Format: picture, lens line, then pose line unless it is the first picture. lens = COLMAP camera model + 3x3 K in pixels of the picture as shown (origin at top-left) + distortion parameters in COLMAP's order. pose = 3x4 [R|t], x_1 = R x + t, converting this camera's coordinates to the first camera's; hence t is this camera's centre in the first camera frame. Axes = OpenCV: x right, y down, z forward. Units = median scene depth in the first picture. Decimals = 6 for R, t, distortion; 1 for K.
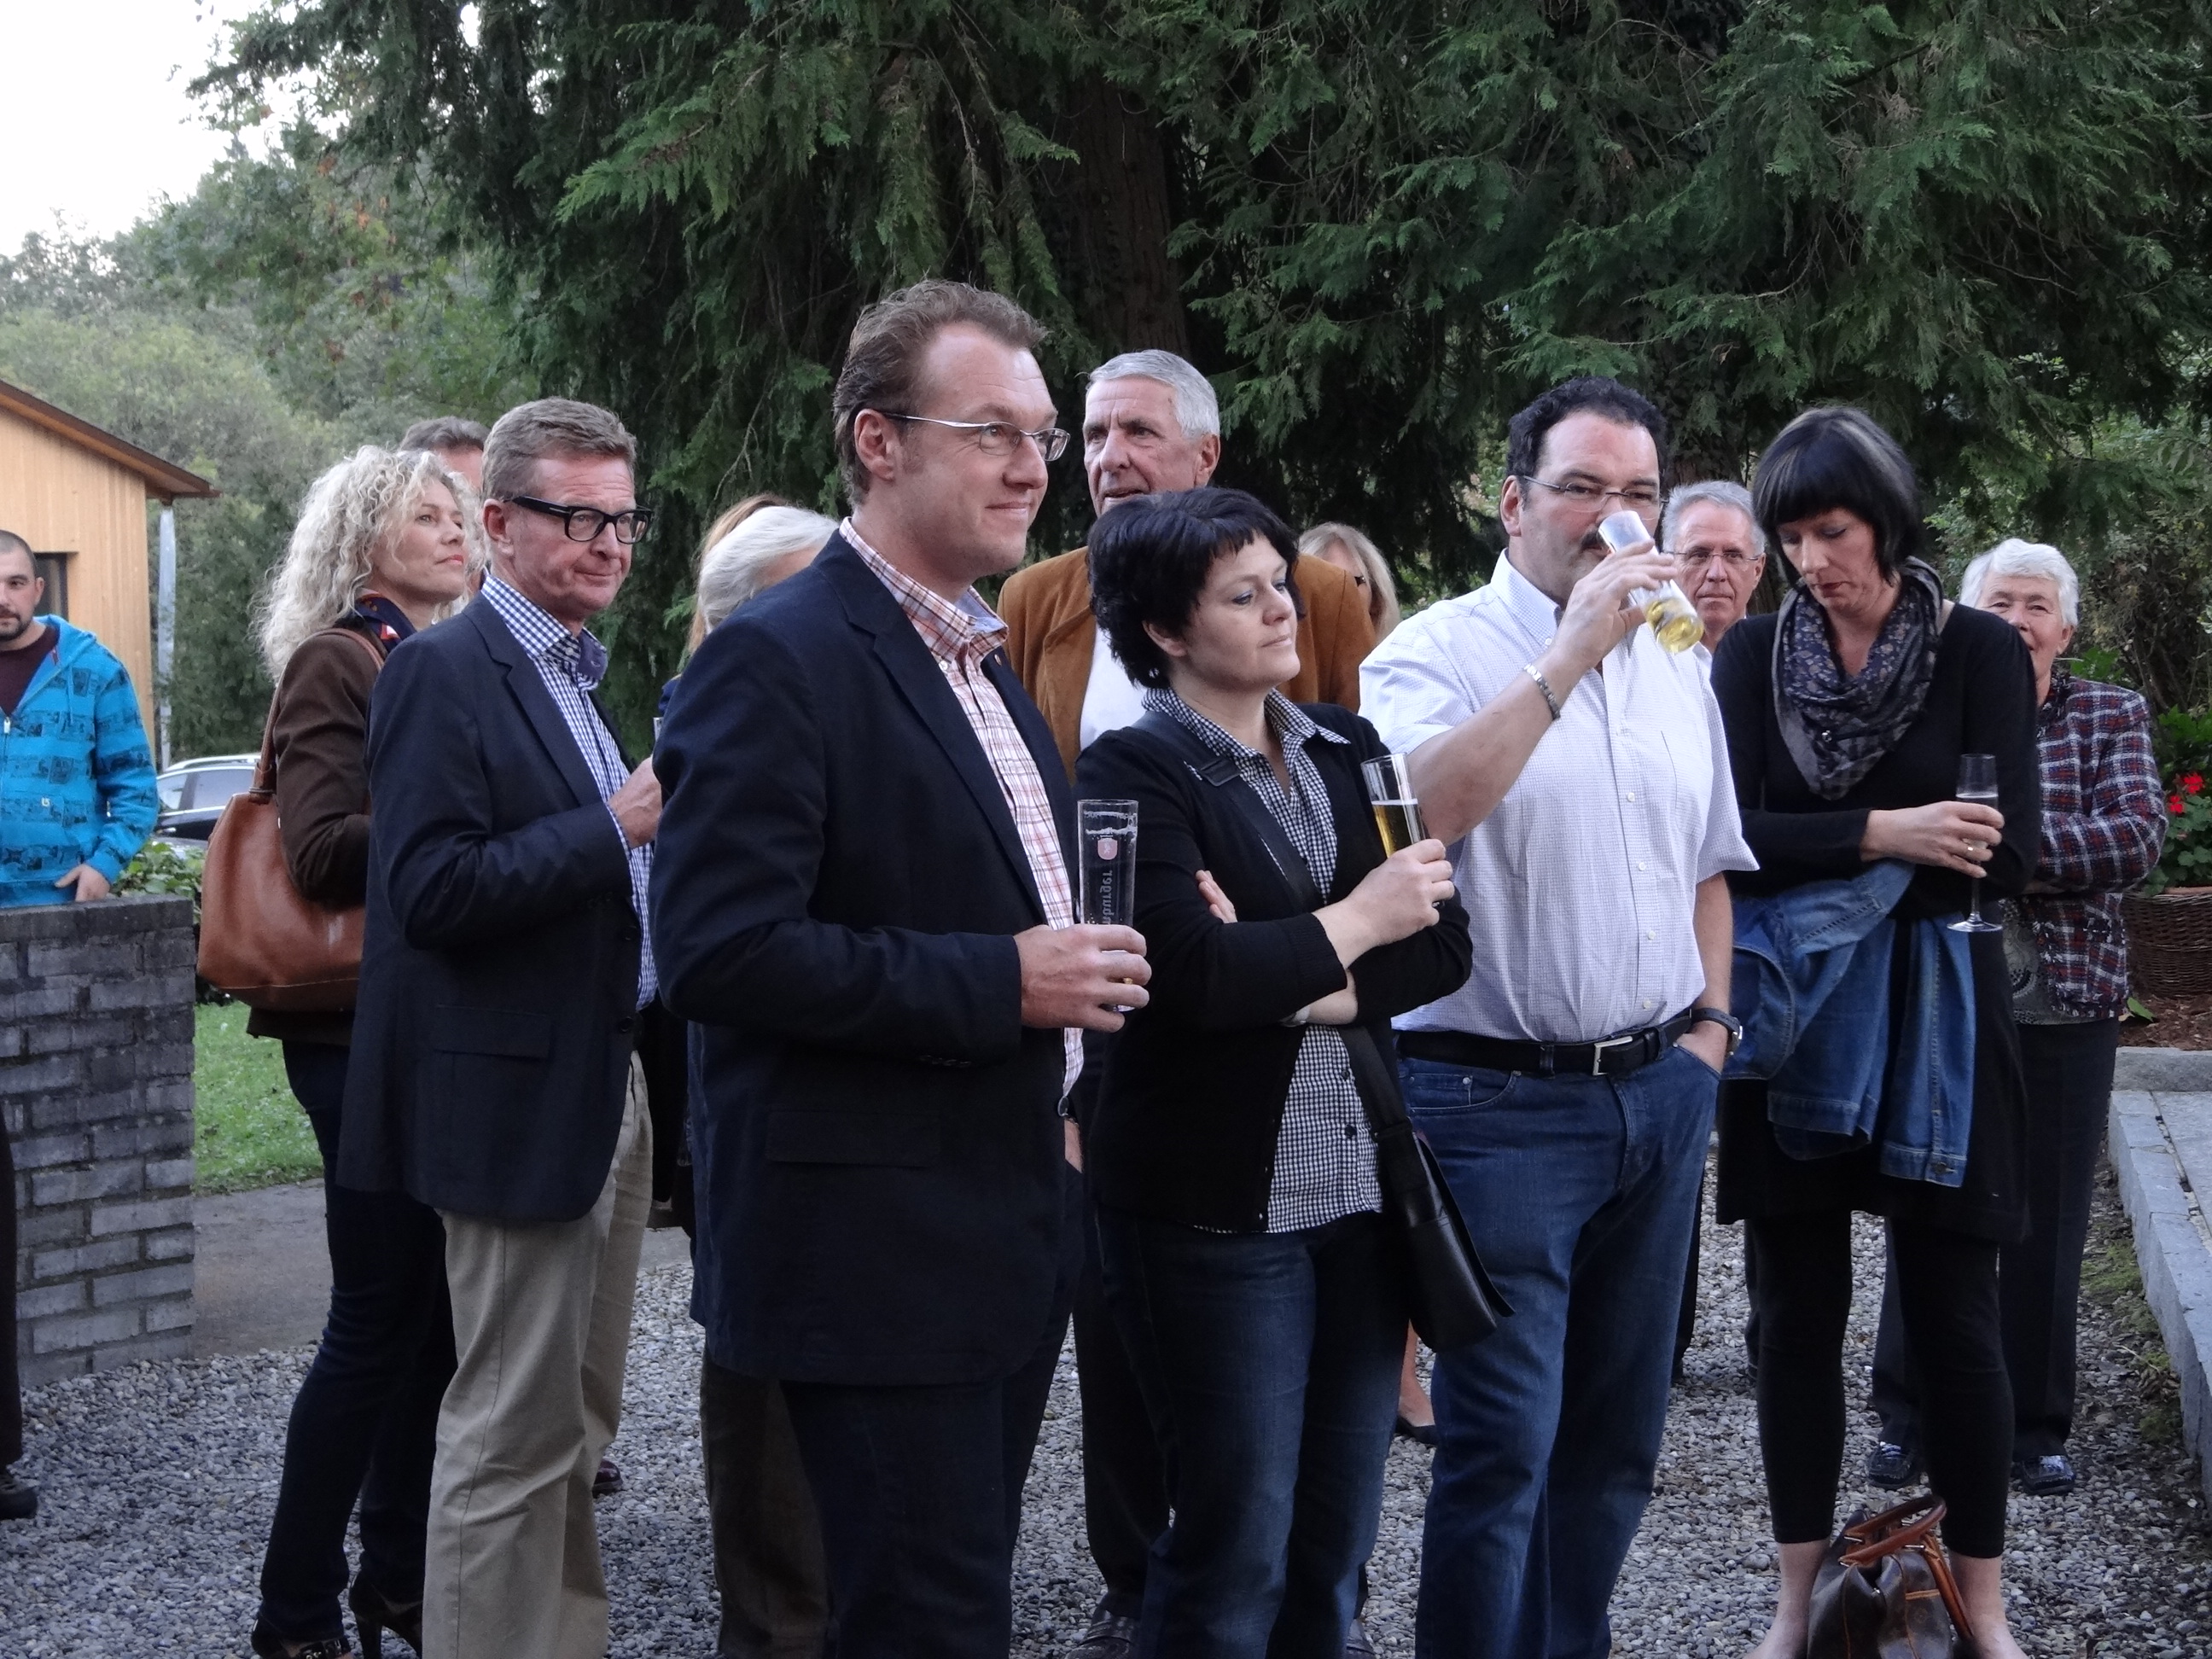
lens RADIAL K [[3430.9, 0, 1104.9], [0, 3430.9, 819.8], [0, 0, 1]] dist [-0.015183, 0.087686]
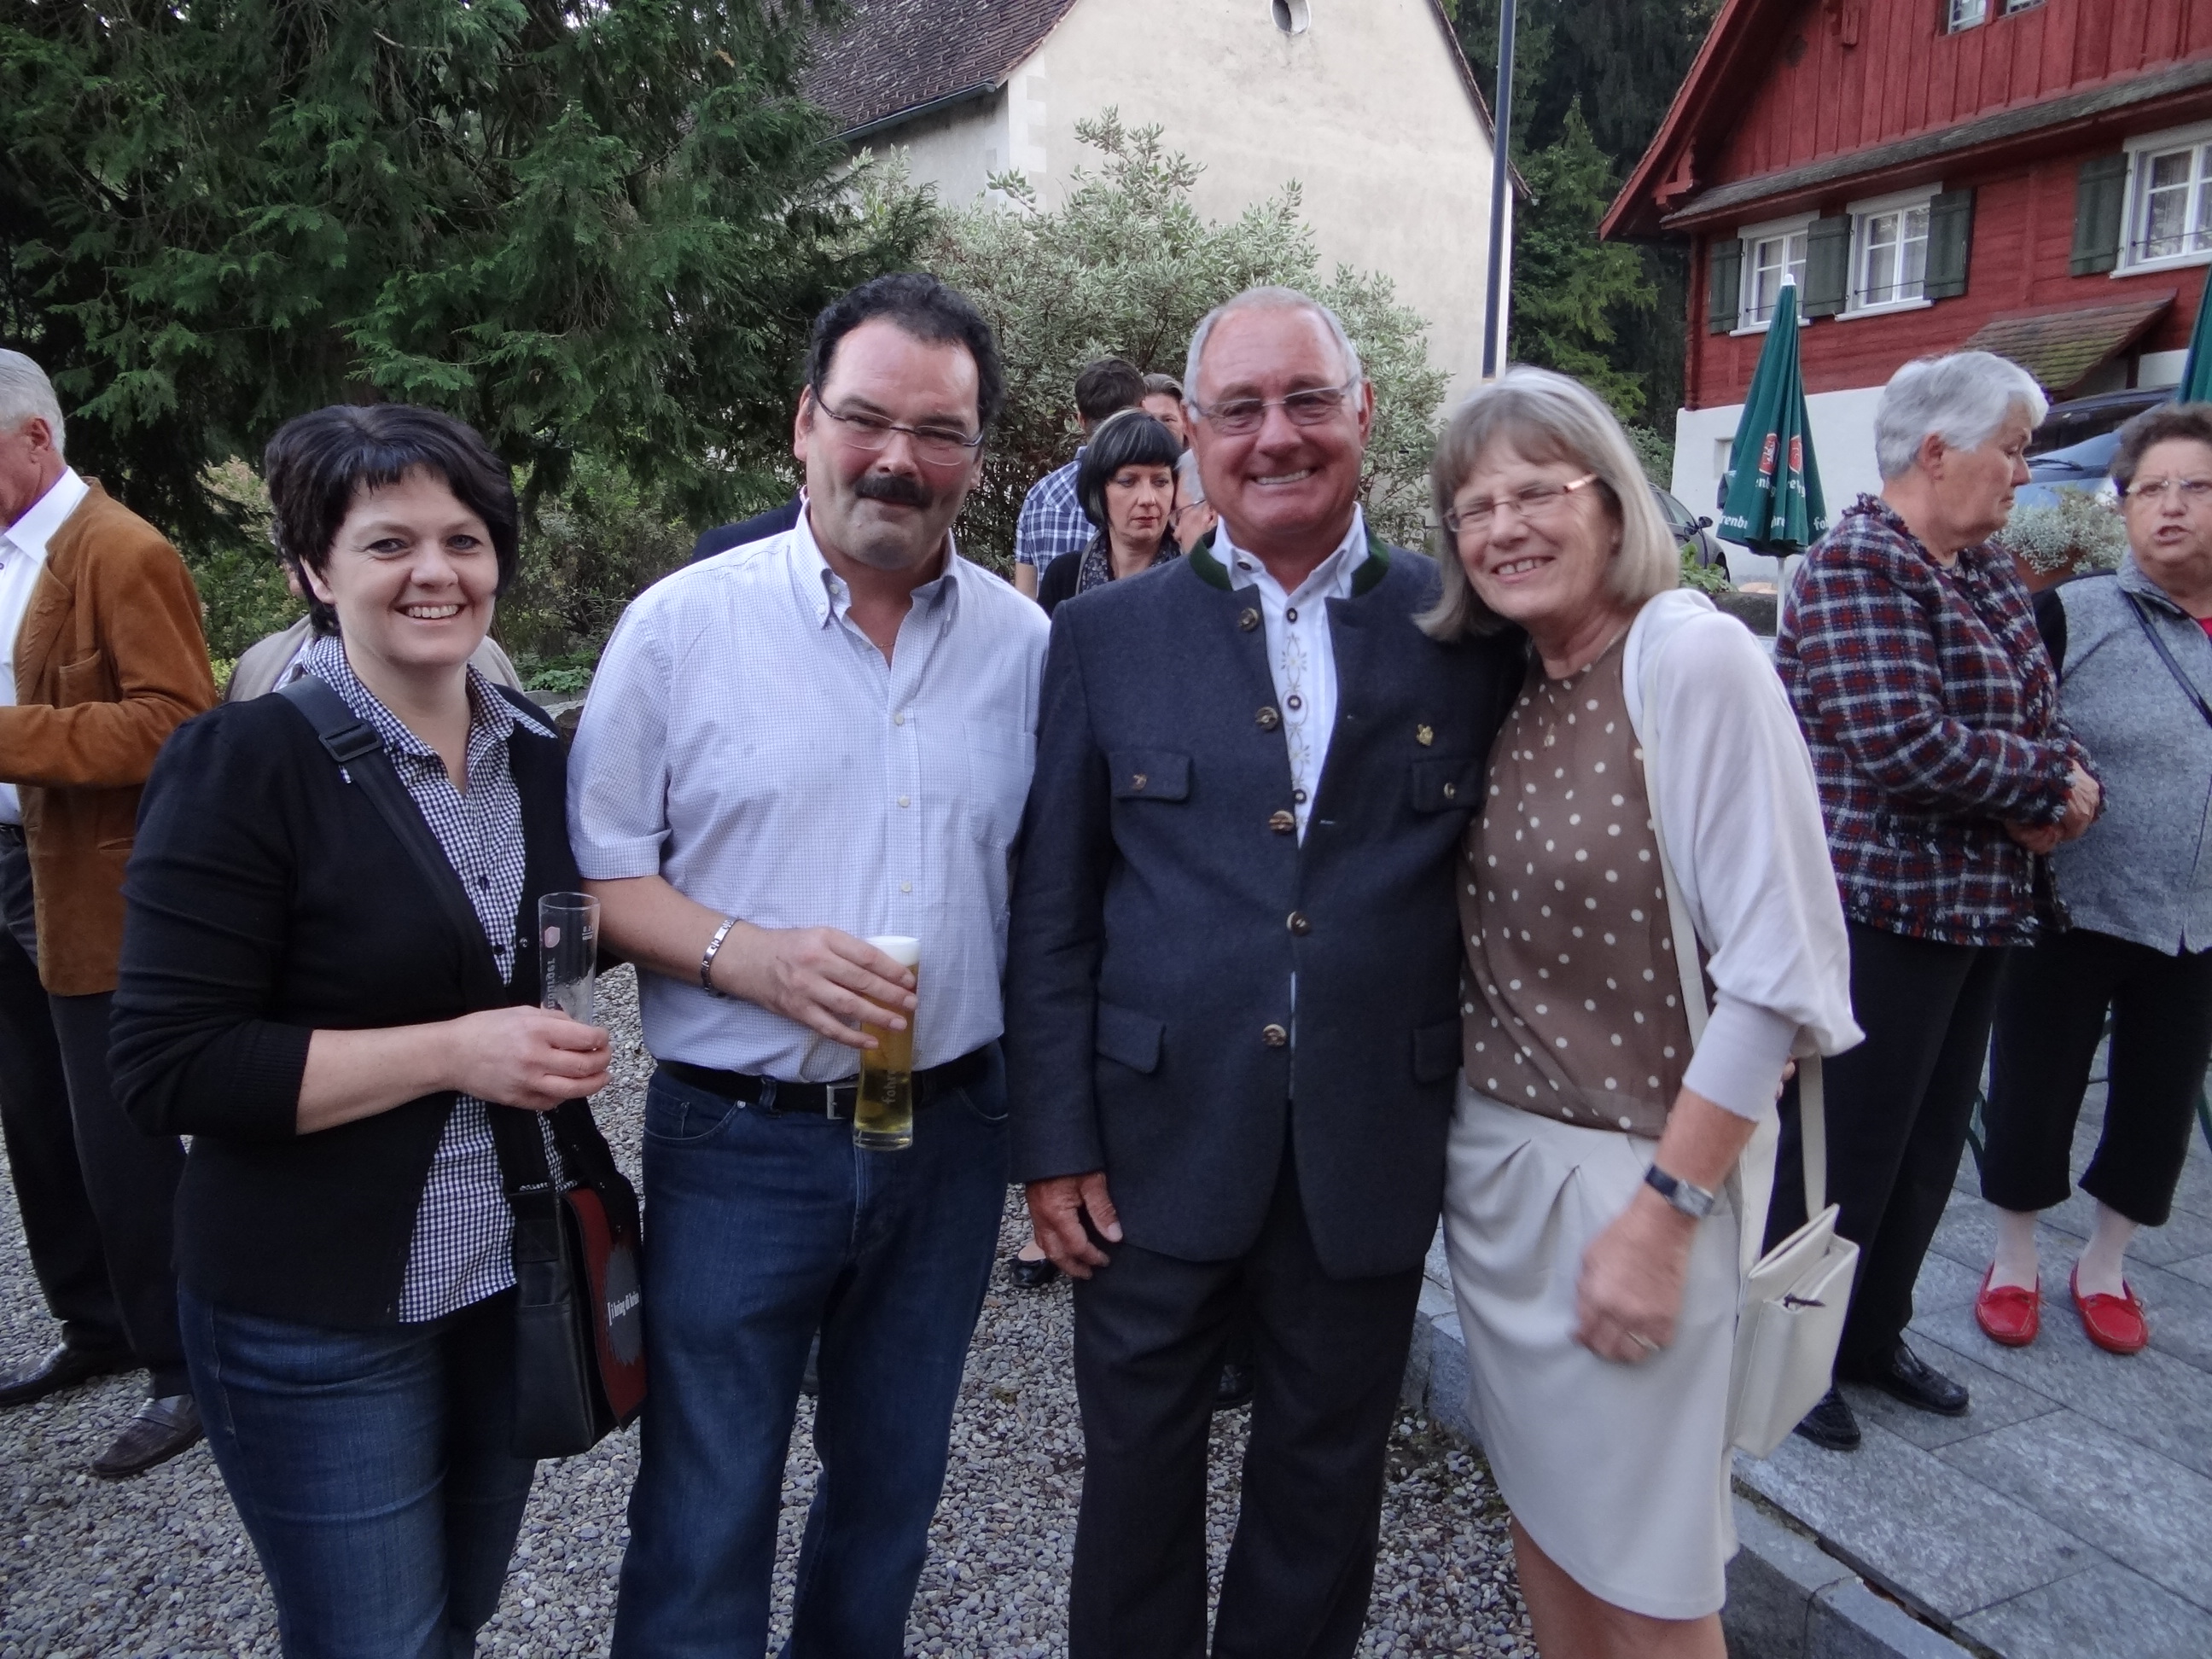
lens RADIAL K [[1747.8, 0, 1106.7], [0, 1747.8, 823.9], [0, 0, 1]] dist [0.001584, -0.001309]
pose [[0.787975, -0.079662, 0.610532, -0.076734], [0.030844, 0.995457, 0.090078, -0.014385], [-0.614934, -0.052149, 0.786853, 0.297479]]
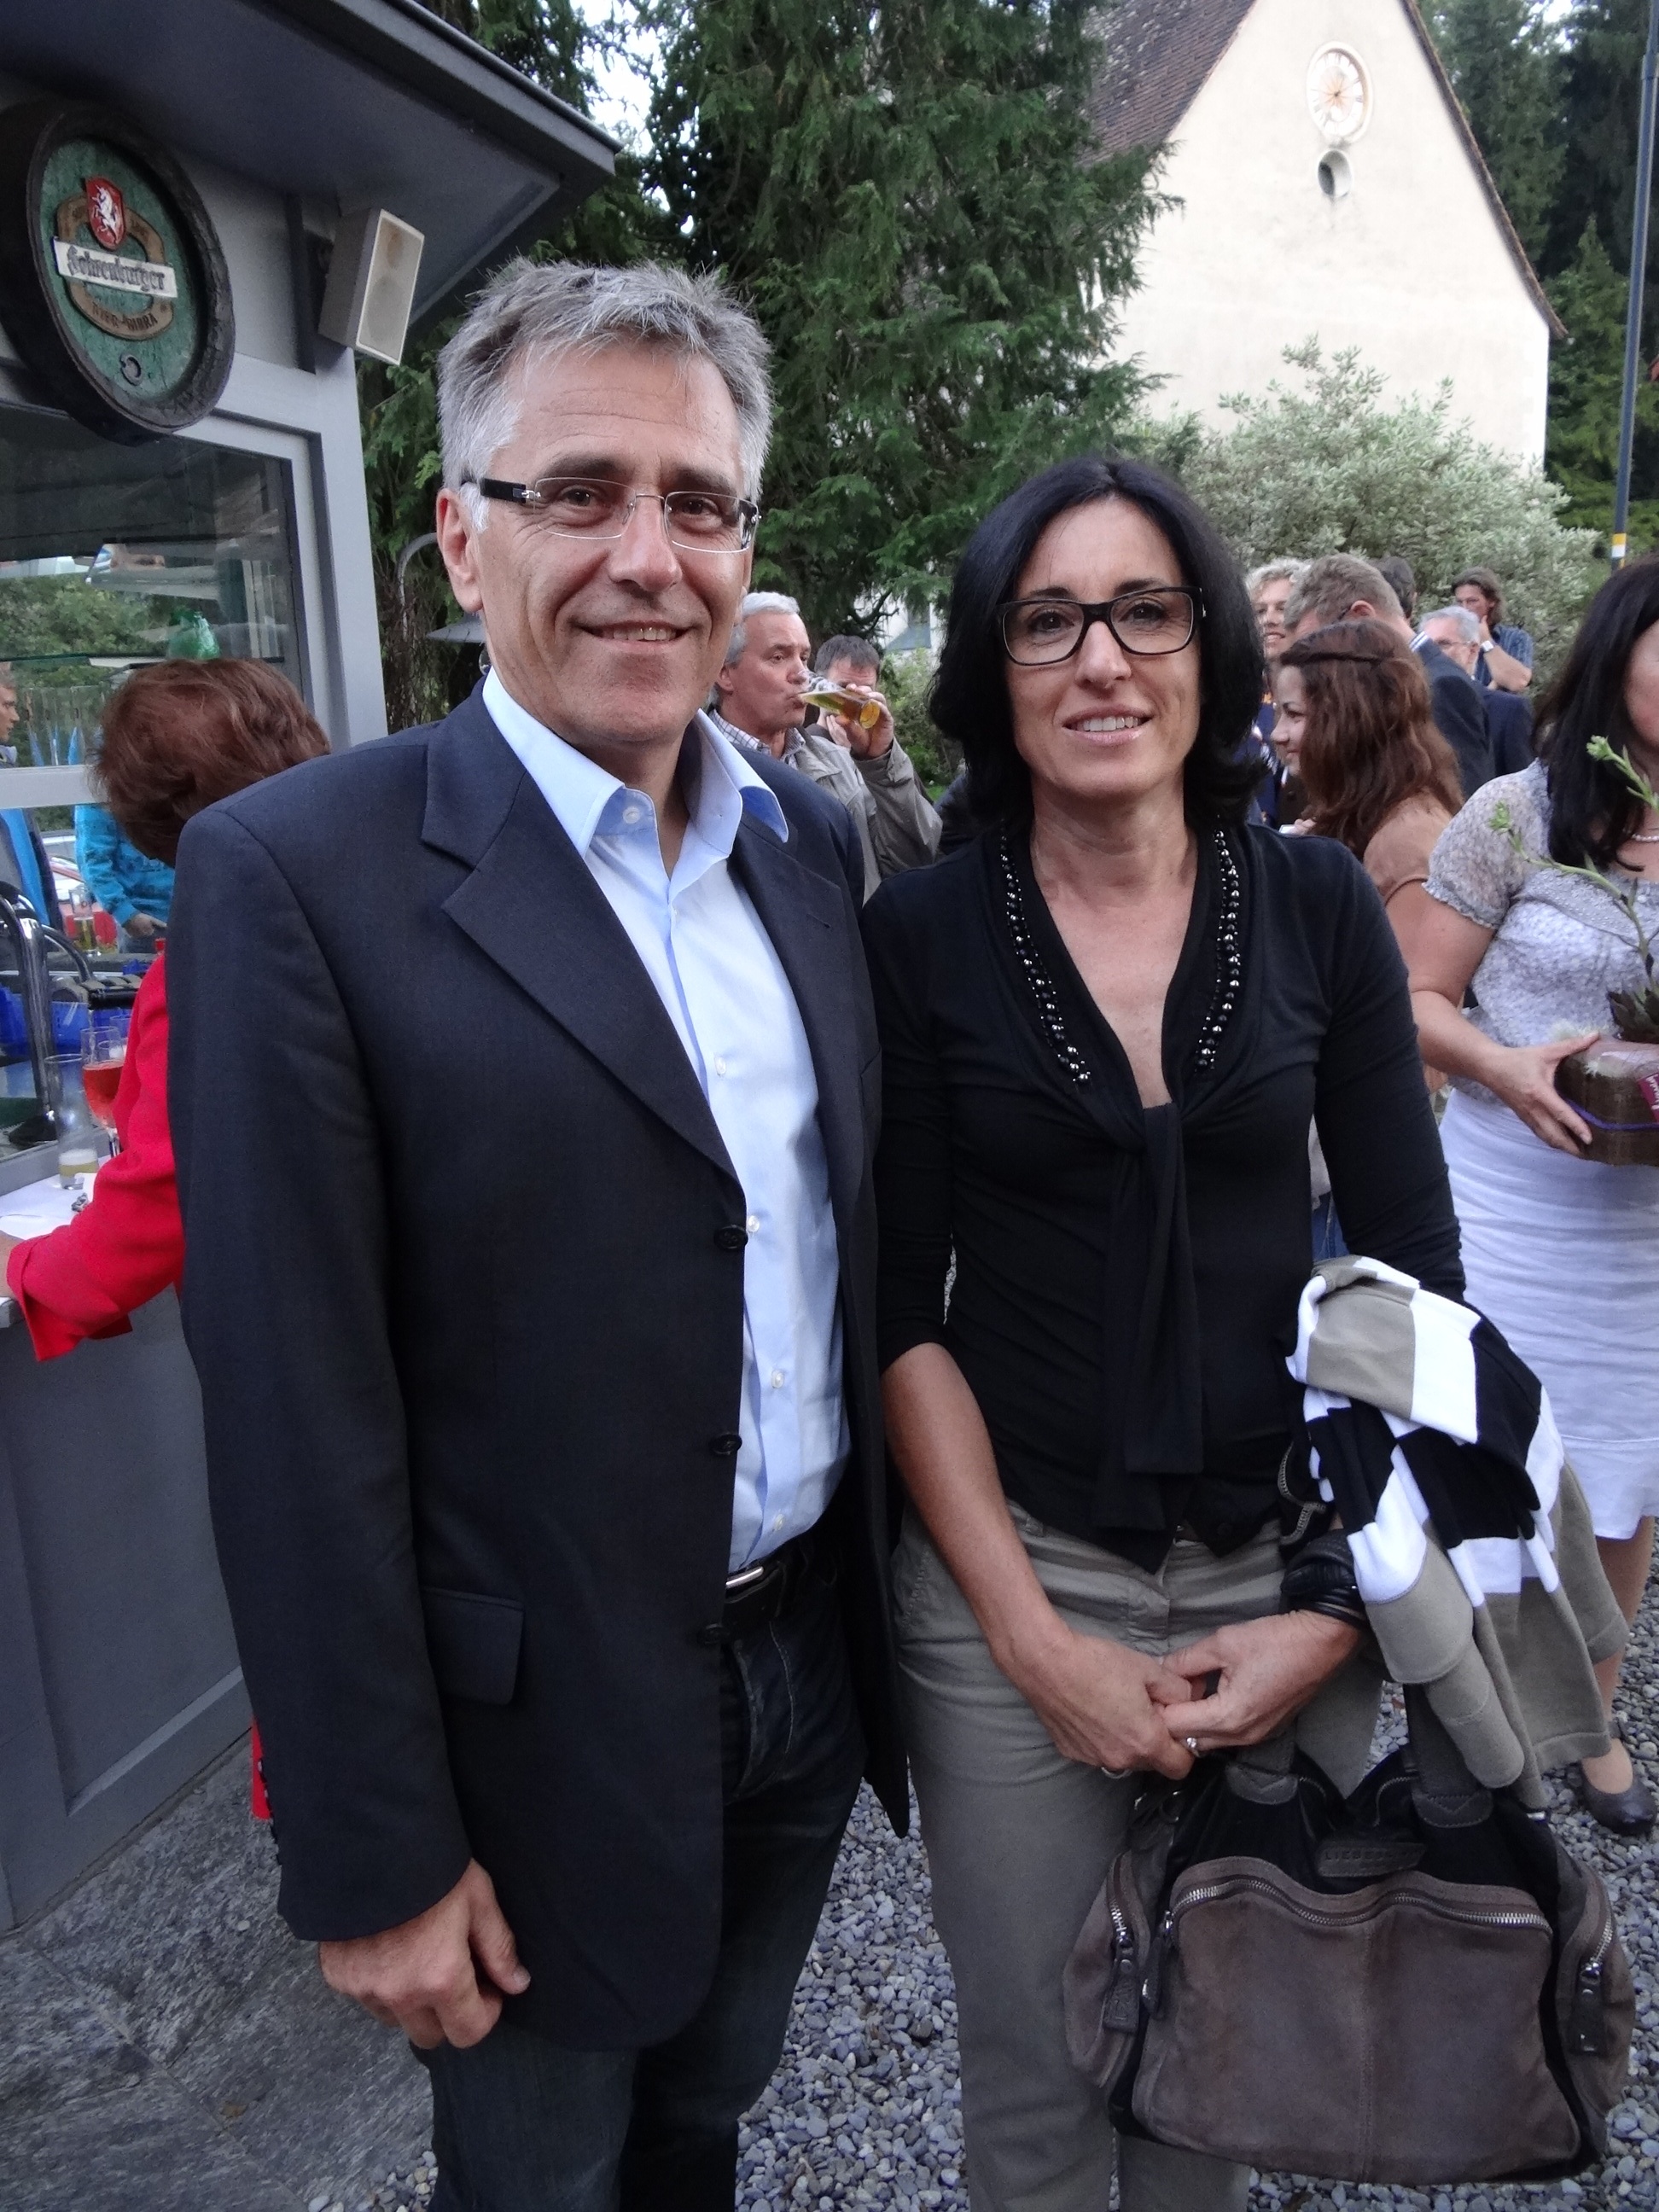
lens RADIAL K [[1732.5, 0, 843.8], [0, 1732.5, 1099.0], [0, 0, 1]] dist [-0.006876, -0.000668]
pose [[0.859772, -0.131023, 0.493584, -0.428920], [0.066875, 0.987090, 0.145537, 0.007924], [-0.506280, -0.092120, 0.857435, 0.150200]]
